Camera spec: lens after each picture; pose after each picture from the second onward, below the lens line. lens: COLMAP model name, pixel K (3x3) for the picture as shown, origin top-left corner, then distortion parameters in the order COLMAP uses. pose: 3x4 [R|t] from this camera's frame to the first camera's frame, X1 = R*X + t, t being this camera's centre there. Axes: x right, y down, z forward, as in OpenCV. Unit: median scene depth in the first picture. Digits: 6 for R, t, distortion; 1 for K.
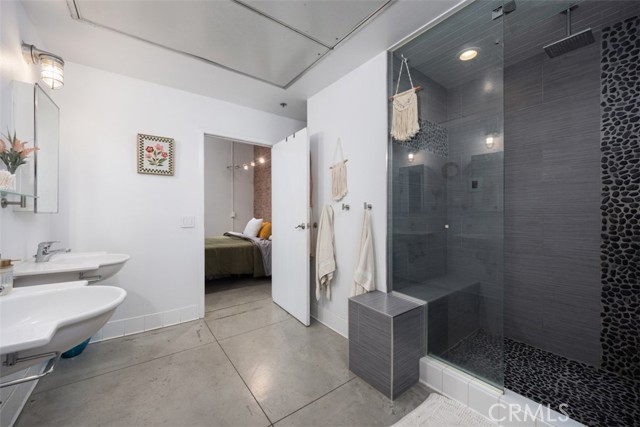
lens RADIAL K [[246.7, 0, 321.3], [0, 246.7, 212.3], [0, 0, 1]] dist [0.000118, 0.000001]
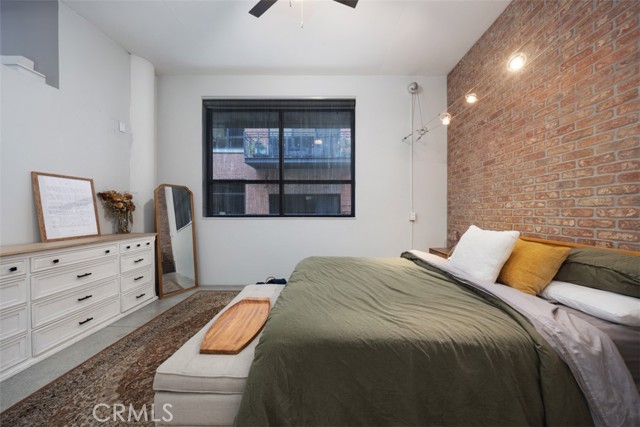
lens RADIAL K [[216.4, 0, 322.8], [0, 216.4, 211.2], [0, 0, 1]] dist [-0.000272, 0.000176]
pose [[0.792629, -0.000706, -0.609704, -0.251916], [0.002380, 0.999995, 0.001936, -0.004531], [0.609700, -0.002986, 0.792627, 0.539655]]
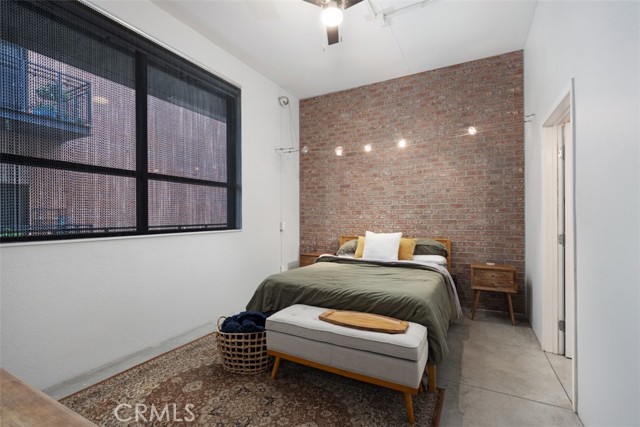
lens RADIAL K [[300.7, 0, 319.9], [0, 300.7, 216.2], [0, 0, 1]] dist [0.000346, 0.000046]
pose [[0.906125, 0.003268, 0.422997, -0.716147], [-0.002376, 0.999994, -0.002635, -0.014365], [-0.423003, 0.001382, 0.906127, 0.333421]]
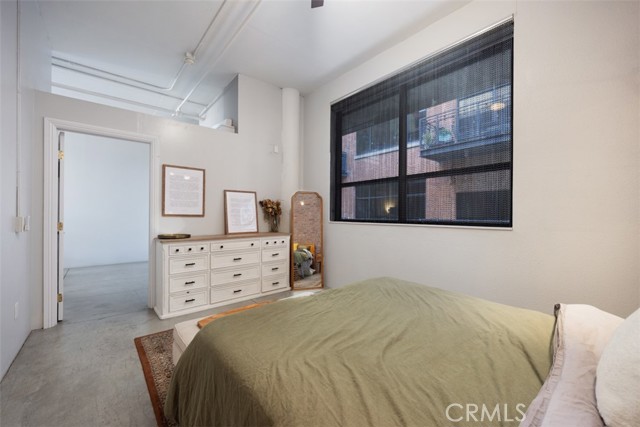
lens RADIAL K [[260.8, 0, 320.9], [0, 260.8, 215.6], [0, 0, 1]] dist [0.020982, -0.000075]
pose [[0.063330, 0.000914, -0.997992, -0.133640], [-0.001954, 0.999998, 0.000791, -0.003513], [0.997991, 0.001899, 0.063332, 0.760614]]
